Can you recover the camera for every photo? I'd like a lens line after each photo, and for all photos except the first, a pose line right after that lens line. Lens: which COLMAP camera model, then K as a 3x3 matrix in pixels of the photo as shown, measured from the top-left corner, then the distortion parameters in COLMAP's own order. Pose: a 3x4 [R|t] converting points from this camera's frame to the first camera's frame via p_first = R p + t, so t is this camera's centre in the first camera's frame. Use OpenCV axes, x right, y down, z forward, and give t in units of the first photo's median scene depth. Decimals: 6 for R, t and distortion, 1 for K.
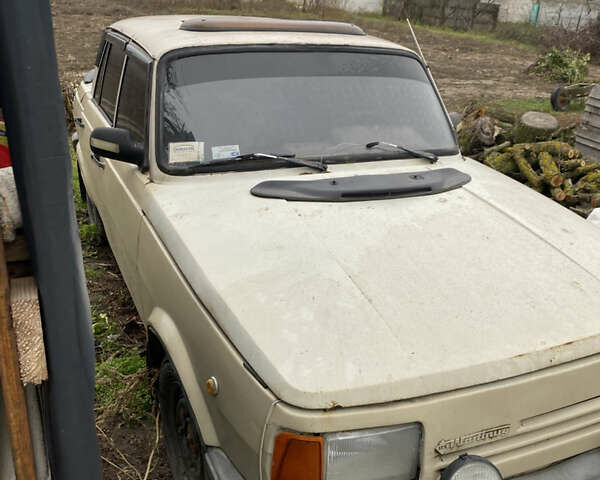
lens RADIAL K [[611.5, 0, 300.0], [0, 611.5, 240.0], [0, 0, 1]] dist [-0.013208, -0.006184]
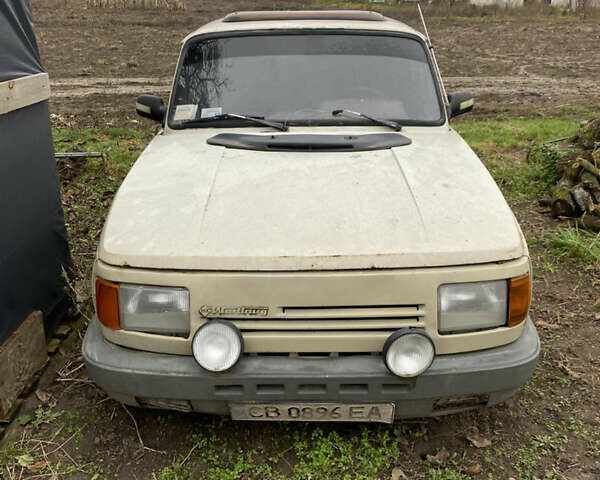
lens RADIAL K [[611.5, 0, 300.0], [0, 611.5, 240.0], [0, 0, 1]] dist [-0.013208, -0.006184]
pose [[0.925289, 0.099046, -0.366102, 0.539235], [-0.100815, 0.994802, 0.014336, 0.083334], [0.365619, 0.023644, 0.930464, -0.116682]]
